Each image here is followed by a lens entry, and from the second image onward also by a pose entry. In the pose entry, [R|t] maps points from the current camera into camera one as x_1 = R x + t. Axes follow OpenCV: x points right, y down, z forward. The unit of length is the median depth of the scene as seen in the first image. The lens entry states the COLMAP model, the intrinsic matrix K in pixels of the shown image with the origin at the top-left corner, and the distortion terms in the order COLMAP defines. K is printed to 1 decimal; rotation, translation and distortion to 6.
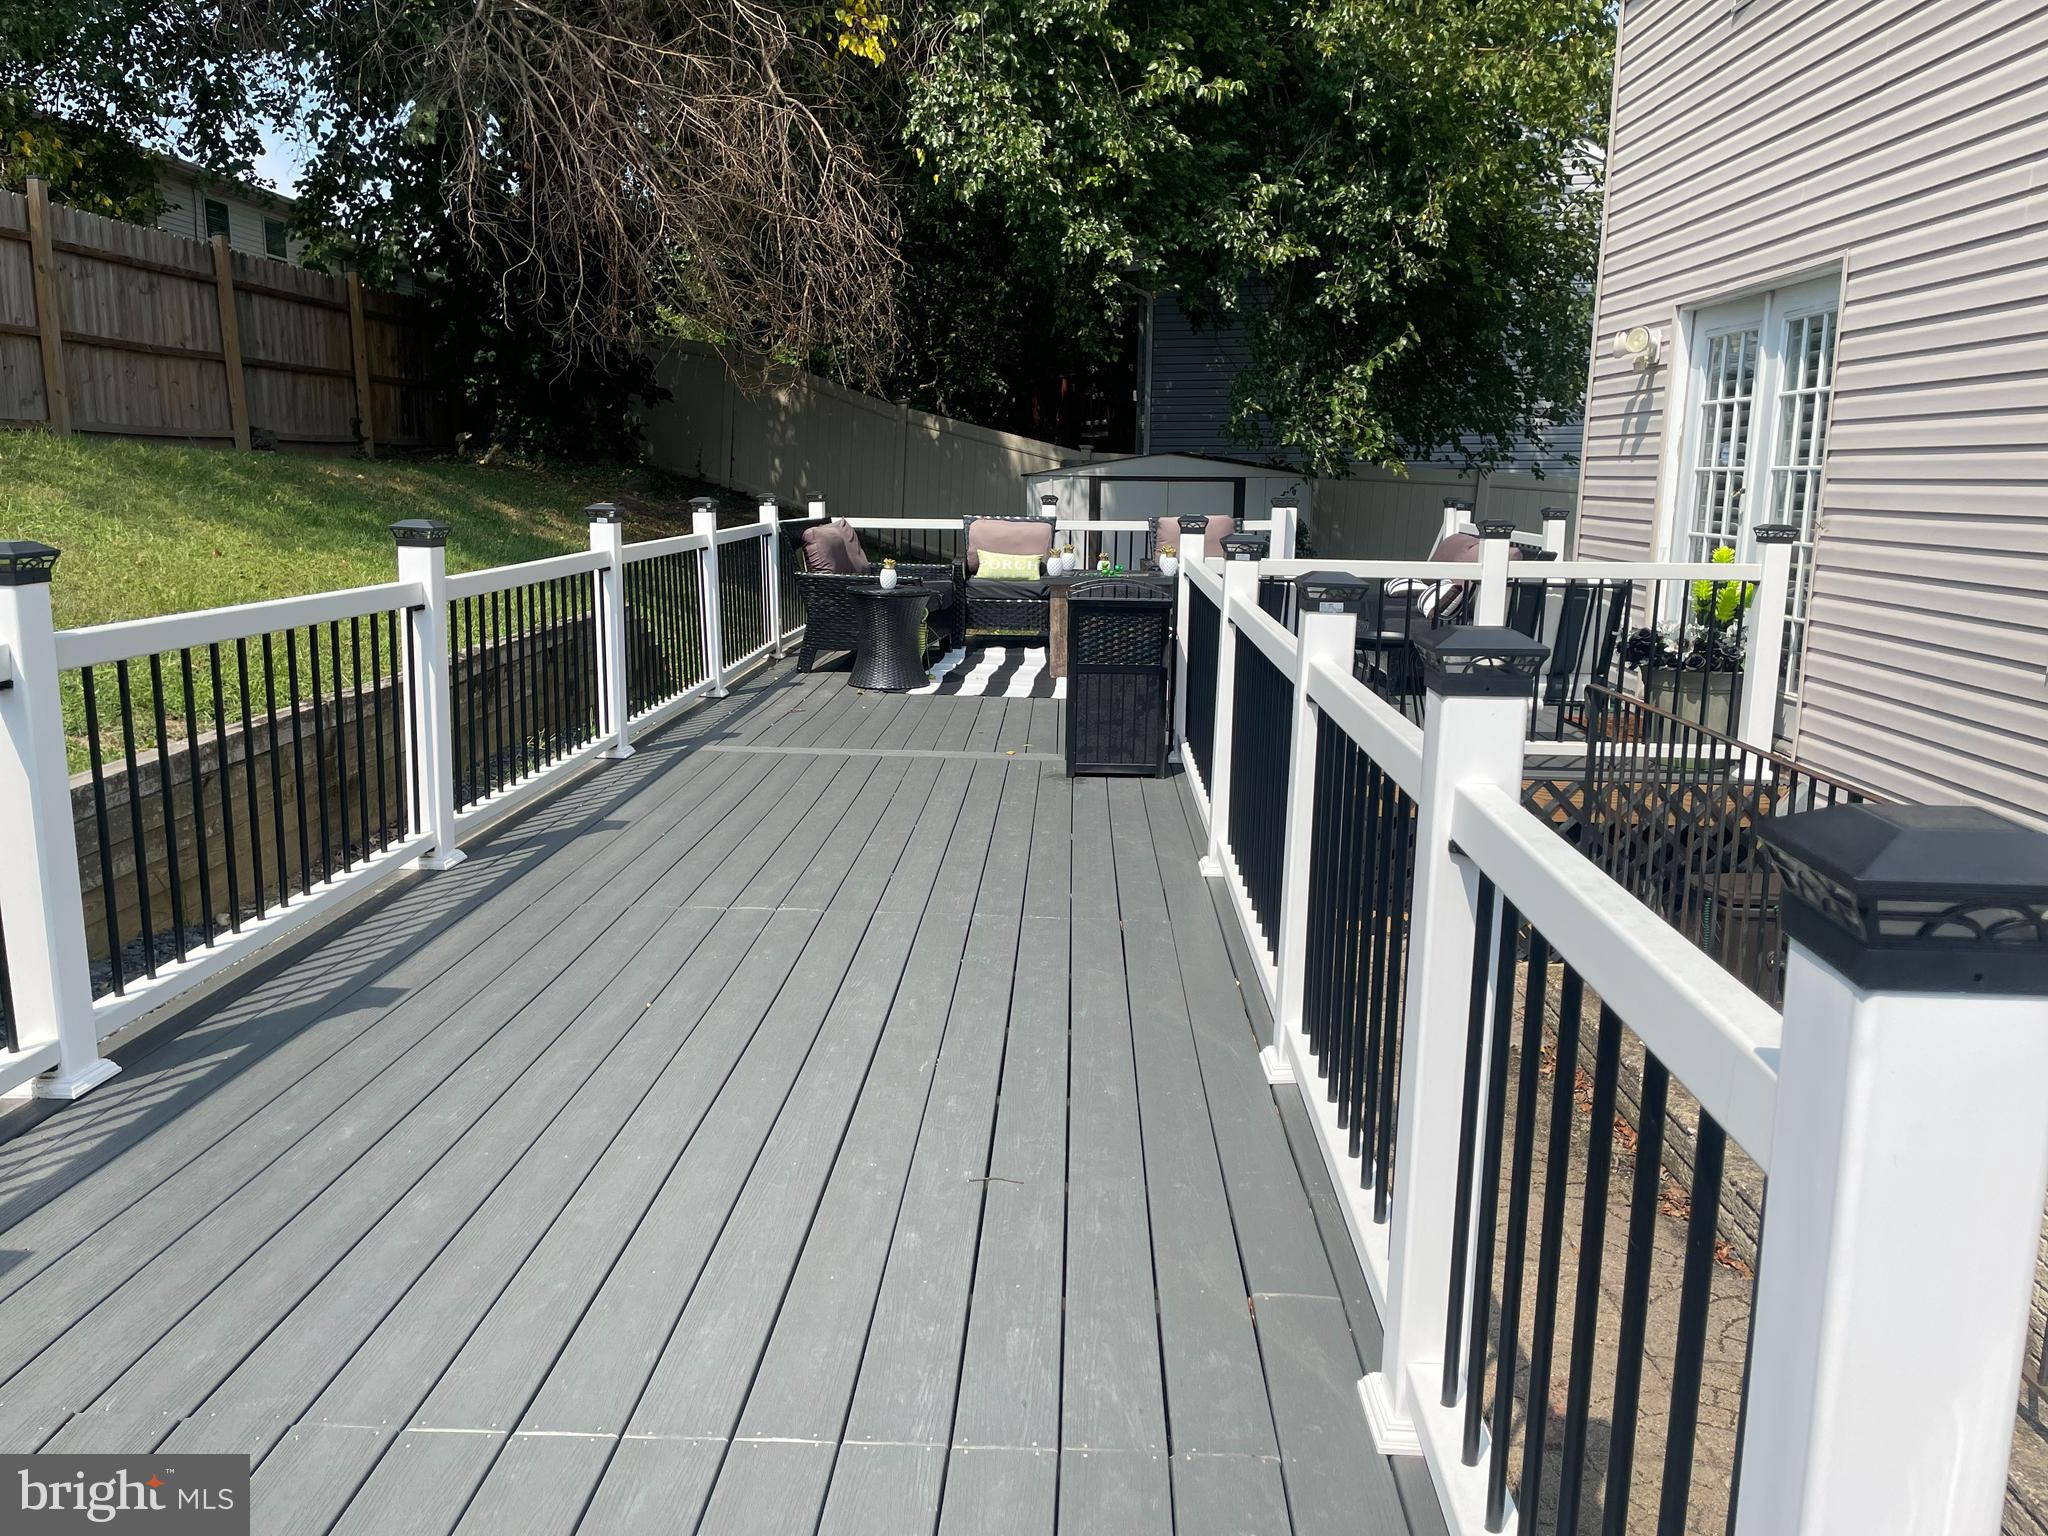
lens RADIAL K [[1538.5, 0, 1021.9], [0, 1538.5, 762.9], [0, 0, 1]] dist [0.113483, -0.140212]
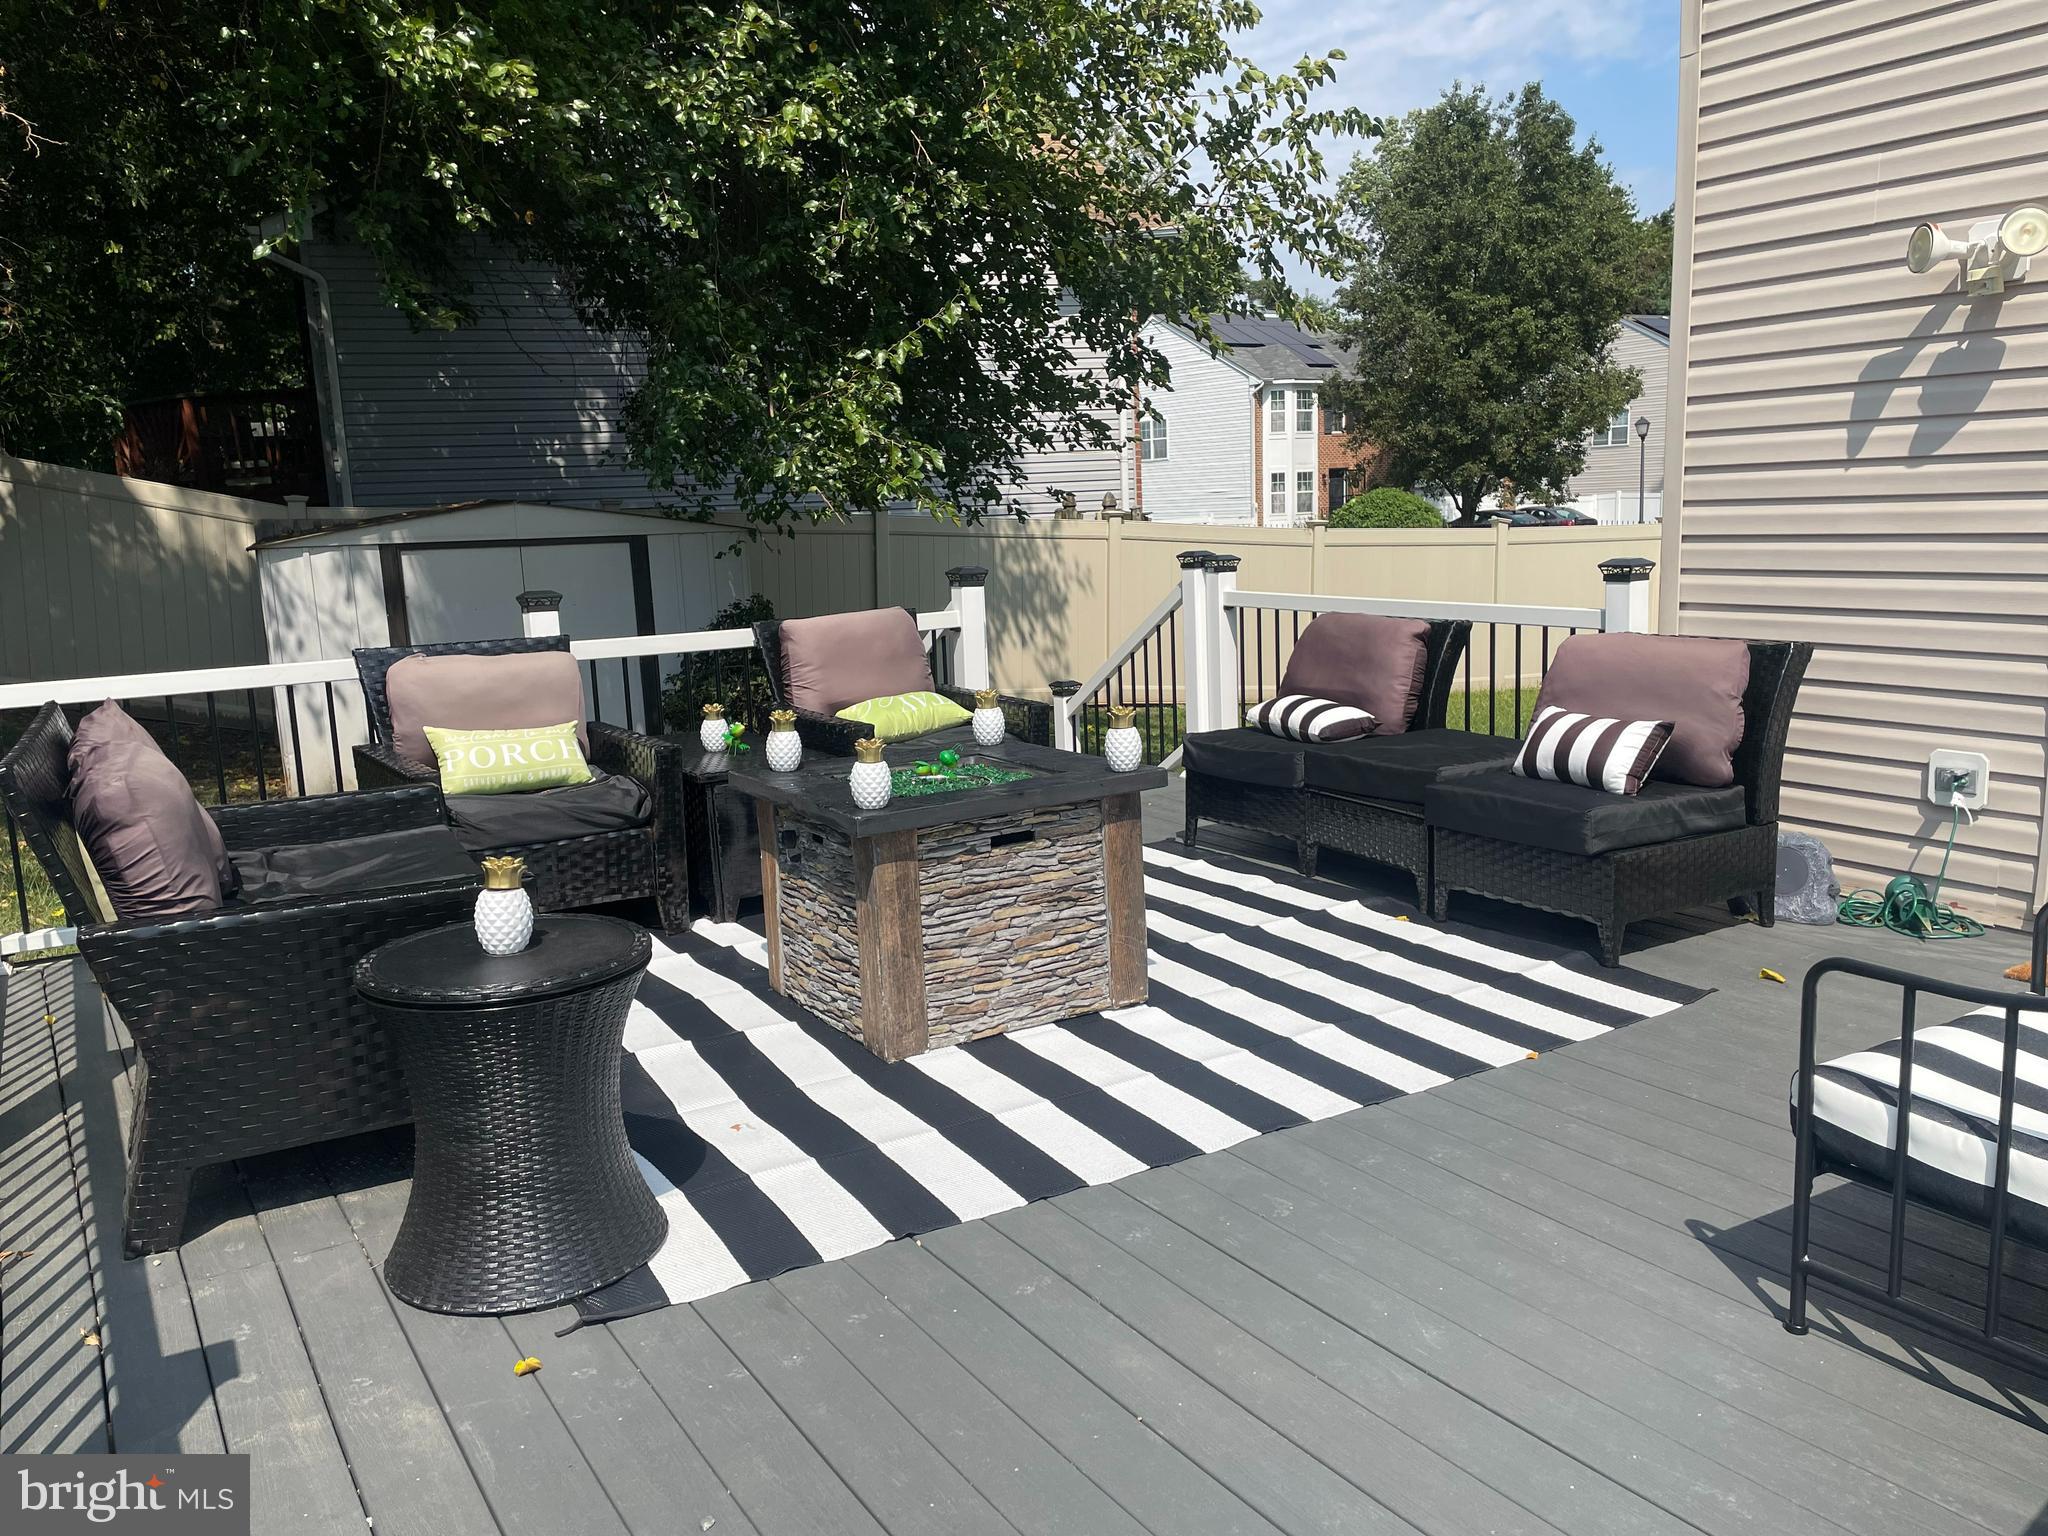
lens RADIAL K [[1592.3, 0, 1024.0], [0, 1592.3, 768.0], [0, 0, 1]] dist [0.063676, -0.165714]
pose [[0.829890, -0.128784, 0.542860, -0.106519], [0.146073, 0.989209, 0.011365, -0.088488], [-0.538465, 0.069865, 0.839747, 0.443304]]
